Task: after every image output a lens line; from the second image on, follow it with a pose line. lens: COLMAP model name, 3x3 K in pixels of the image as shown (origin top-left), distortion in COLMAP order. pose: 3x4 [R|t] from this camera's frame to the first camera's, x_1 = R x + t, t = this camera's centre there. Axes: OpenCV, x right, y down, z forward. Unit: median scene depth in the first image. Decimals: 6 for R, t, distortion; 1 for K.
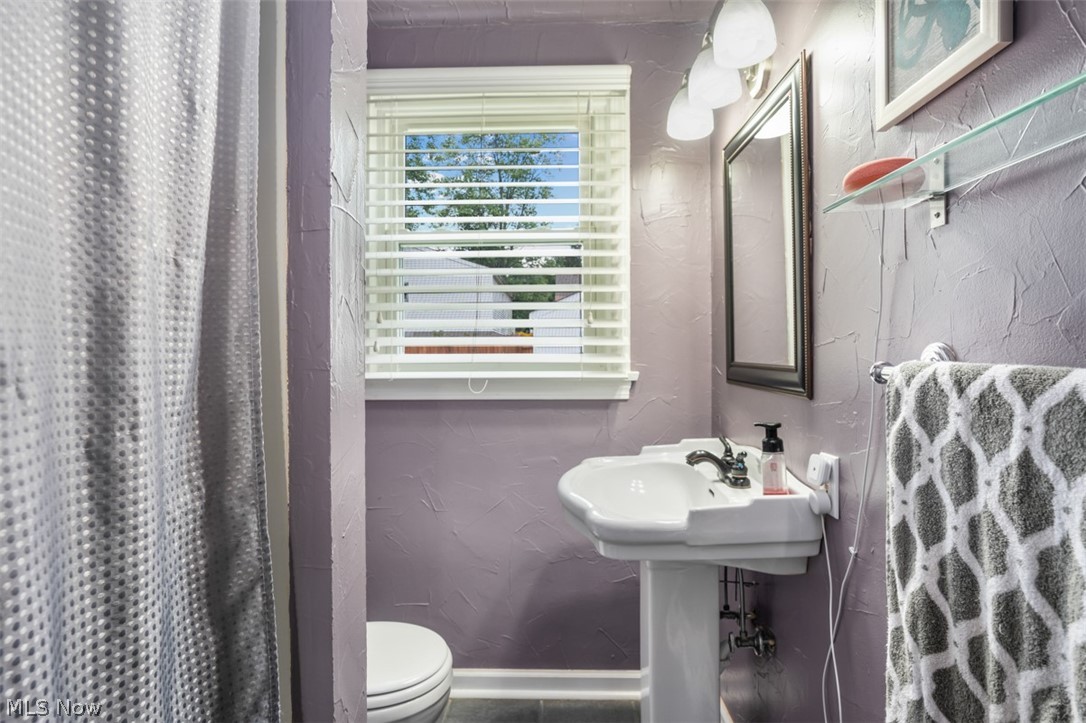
lens RADIAL K [[655.1, 0, 477.9], [0, 655.1, 347.9], [0, 0, 1]] dist [-0.053149, 0.031273]
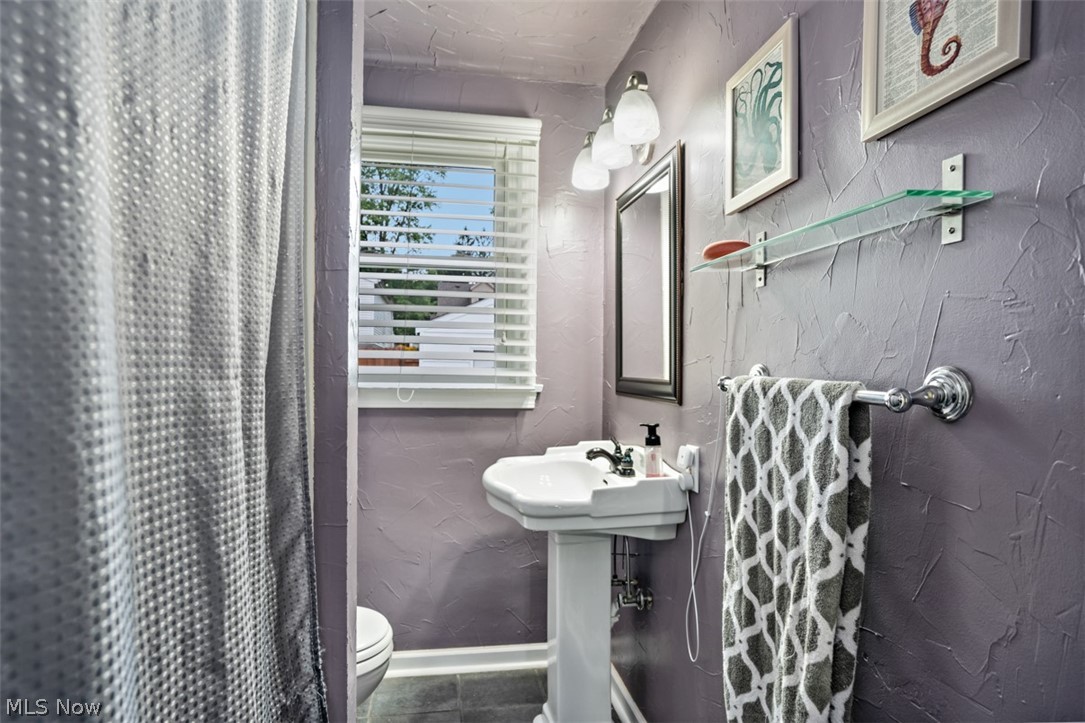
lens RADIAL K [[583.9, 0, 546.0], [0, 583.9, 345.0], [0, 0, 1]] dist [-0.044912, 0.017807]
pose [[0.969354, 0.027342, 0.244141, -0.097654], [-0.019979, 0.999269, -0.032587, 0.001180], [-0.244854, 0.026711, 0.969192, -0.191380]]
